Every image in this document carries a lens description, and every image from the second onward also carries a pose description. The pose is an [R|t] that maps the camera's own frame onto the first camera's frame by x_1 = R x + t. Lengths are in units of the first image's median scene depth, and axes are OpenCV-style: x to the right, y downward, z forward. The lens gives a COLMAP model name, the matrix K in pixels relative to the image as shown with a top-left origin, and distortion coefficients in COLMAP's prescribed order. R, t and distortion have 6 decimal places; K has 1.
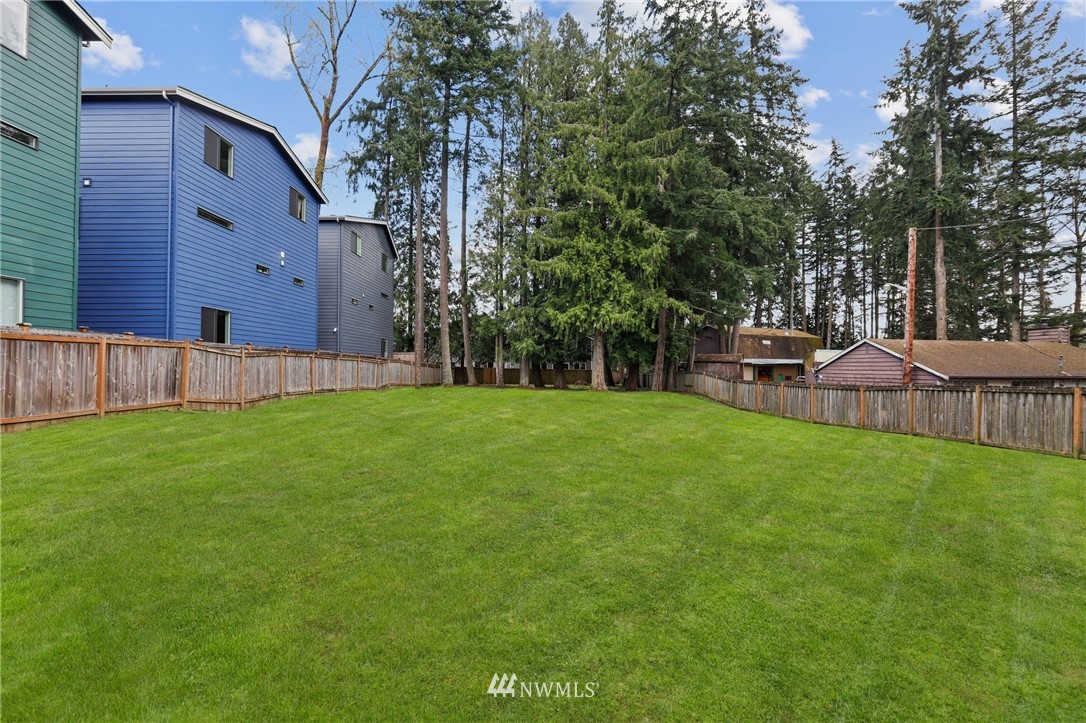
lens RADIAL K [[503.5, 0, 543.0], [0, 503.5, 361.5], [0, 0, 1]] dist [-0.038511, 0.018338]
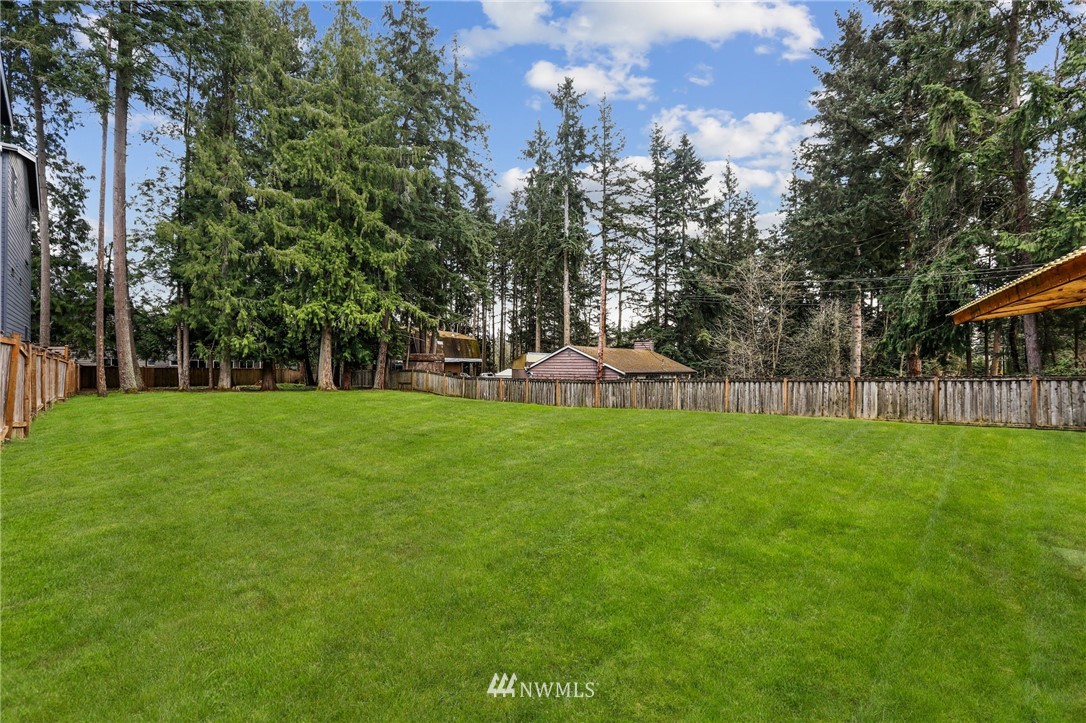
lens RADIAL K [[503.5, 0, 543.0], [0, 503.5, 361.5], [0, 0, 1]] dist [-0.038511, 0.018338]
pose [[0.742348, 0.001204, 0.670014, -0.242501], [-0.006145, 0.999969, 0.005011, -0.005931], [-0.669986, -0.007837, 0.742332, 0.012196]]
